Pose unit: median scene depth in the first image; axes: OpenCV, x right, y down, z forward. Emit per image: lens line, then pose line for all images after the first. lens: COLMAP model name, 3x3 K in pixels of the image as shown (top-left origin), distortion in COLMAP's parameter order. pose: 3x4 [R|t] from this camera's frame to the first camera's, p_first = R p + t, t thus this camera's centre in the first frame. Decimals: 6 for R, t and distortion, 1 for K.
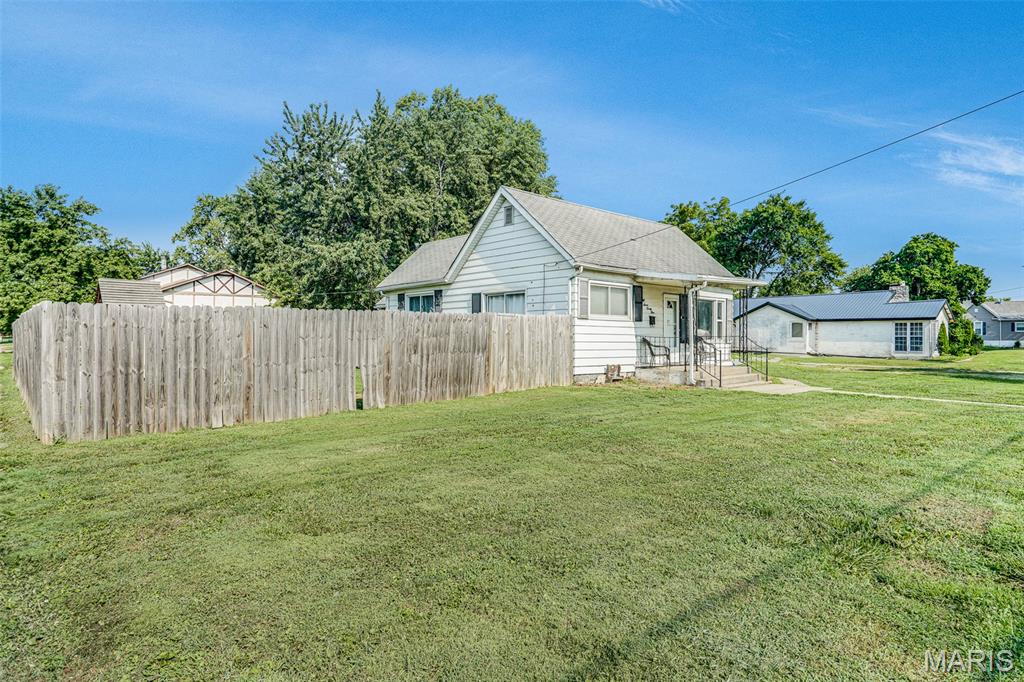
lens RADIAL K [[573.1, 0, 512.0], [0, 573.1, 341.0], [0, 0, 1]] dist [-0.013997, 0.000748]
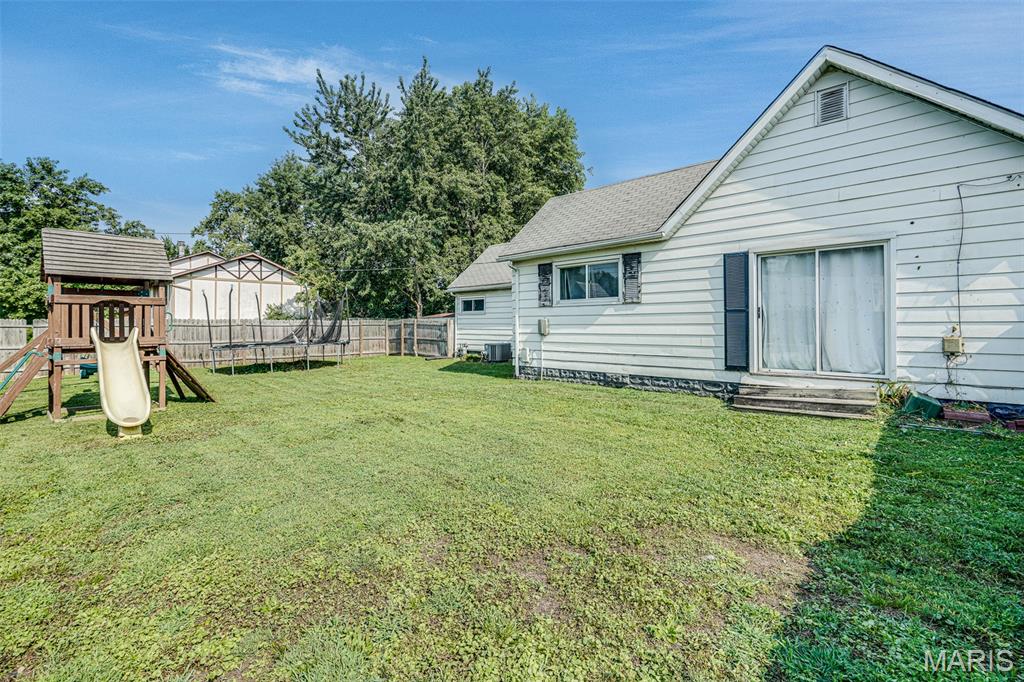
lens RADIAL K [[471.0, 0, 511.6], [0, 471.0, 322.6], [0, 0, 1]] dist [-0.003979, -0.000618]
pose [[0.998228, -0.008713, 0.058864, -0.135728], [0.009251, 0.999918, -0.008865, -0.004753], [-0.058782, 0.009394, 0.998227, 0.232496]]
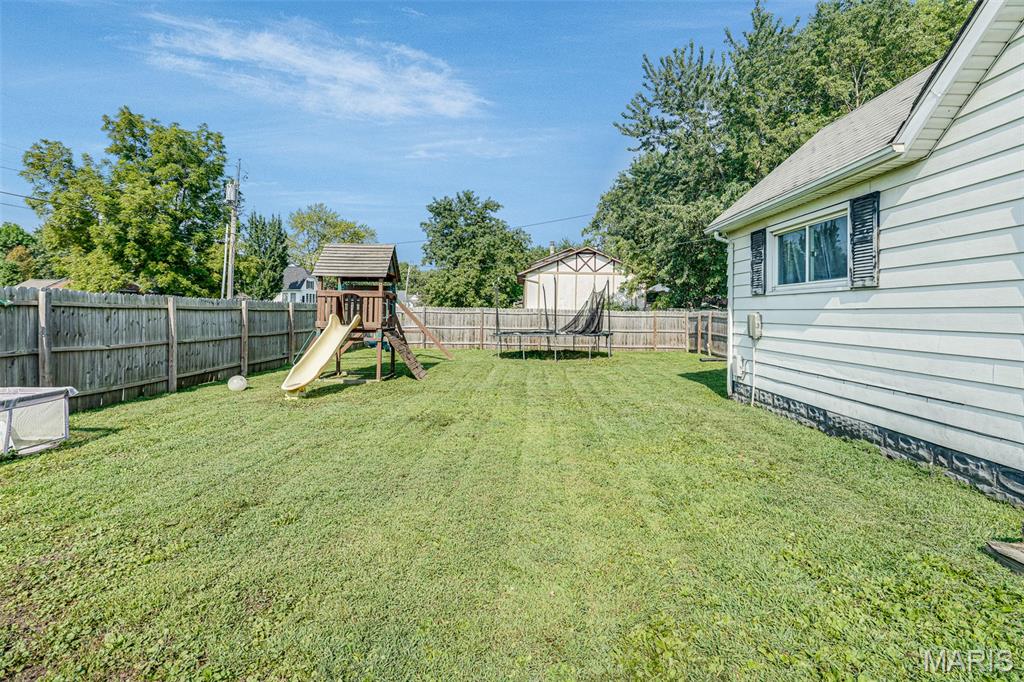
lens RADIAL K [[482.6, 0, 508.1], [0, 482.6, 305.5], [0, 0, 1]] dist [-0.001061, -0.000003]
pose [[0.734850, -0.001700, -0.678227, -0.042381], [-0.015839, 0.999681, -0.019667, -0.007404], [0.678045, 0.025195, 0.734589, 0.305475]]
